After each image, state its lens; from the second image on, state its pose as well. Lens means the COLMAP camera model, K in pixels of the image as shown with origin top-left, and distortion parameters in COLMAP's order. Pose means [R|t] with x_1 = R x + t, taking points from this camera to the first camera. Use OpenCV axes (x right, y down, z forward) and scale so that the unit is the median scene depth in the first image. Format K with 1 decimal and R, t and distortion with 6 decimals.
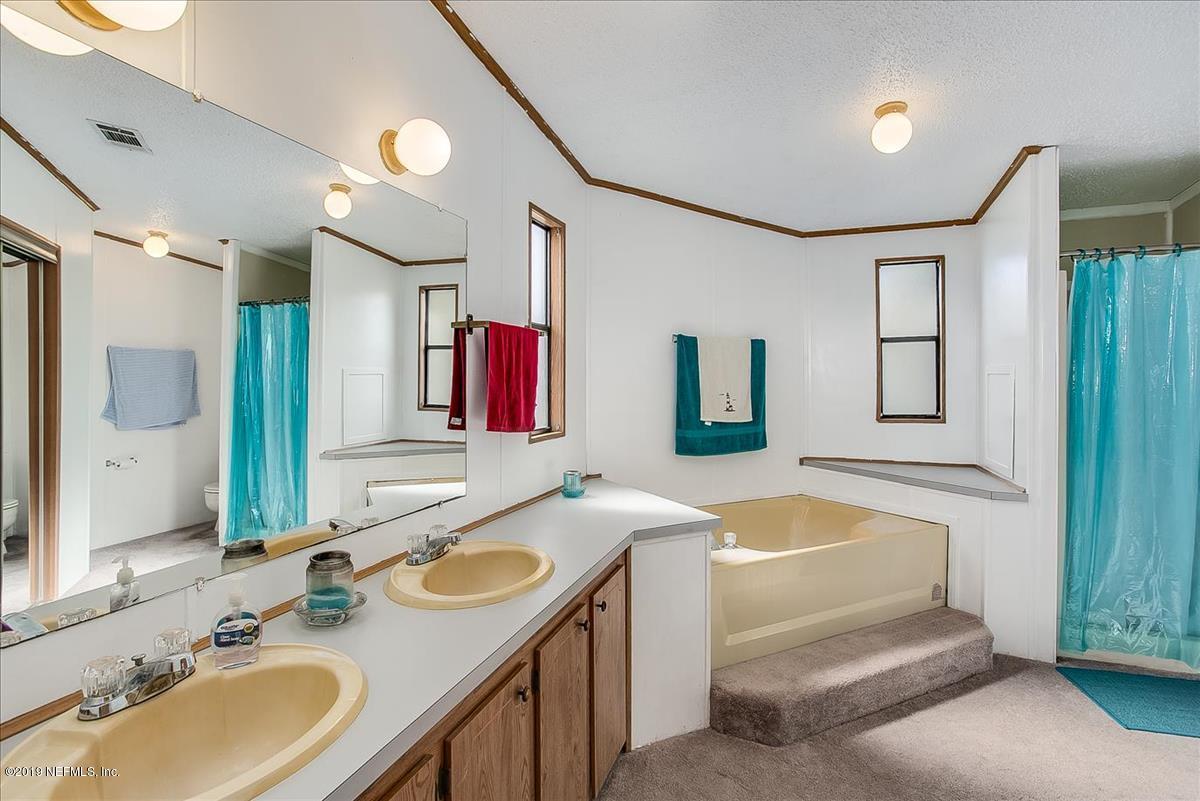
lens RADIAL K [[577.7, 0, 603.9], [0, 577.7, 379.1], [0, 0, 1]] dist [-0.001826, -0.000027]
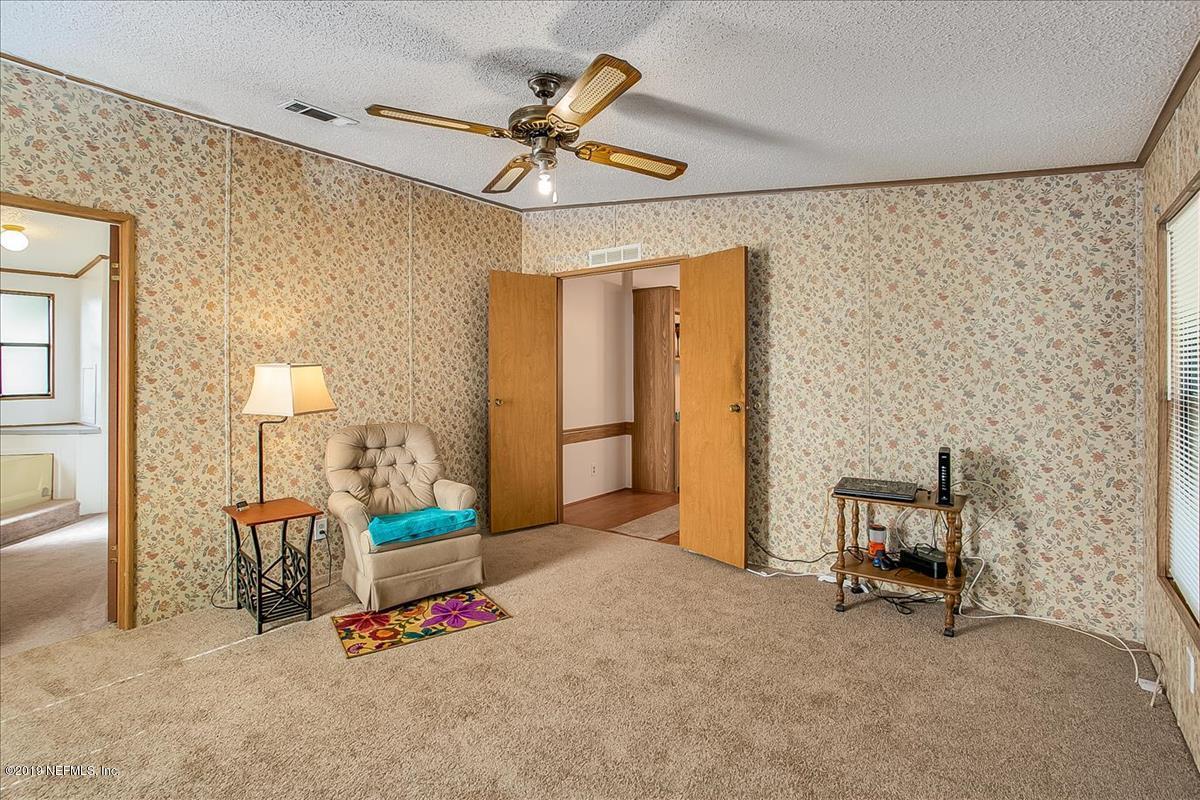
lens RADIAL K [[577.7, 0, 603.9], [0, 577.7, 378.6], [0, 0, 1]] dist [-0.001826, -0.000027]
pose [[0.296837, -0.000273, 0.954928, -0.499048], [-0.007026, 0.999972, 0.002470, 0.006146], [-0.954902, -0.007442, 0.296827, -0.959021]]
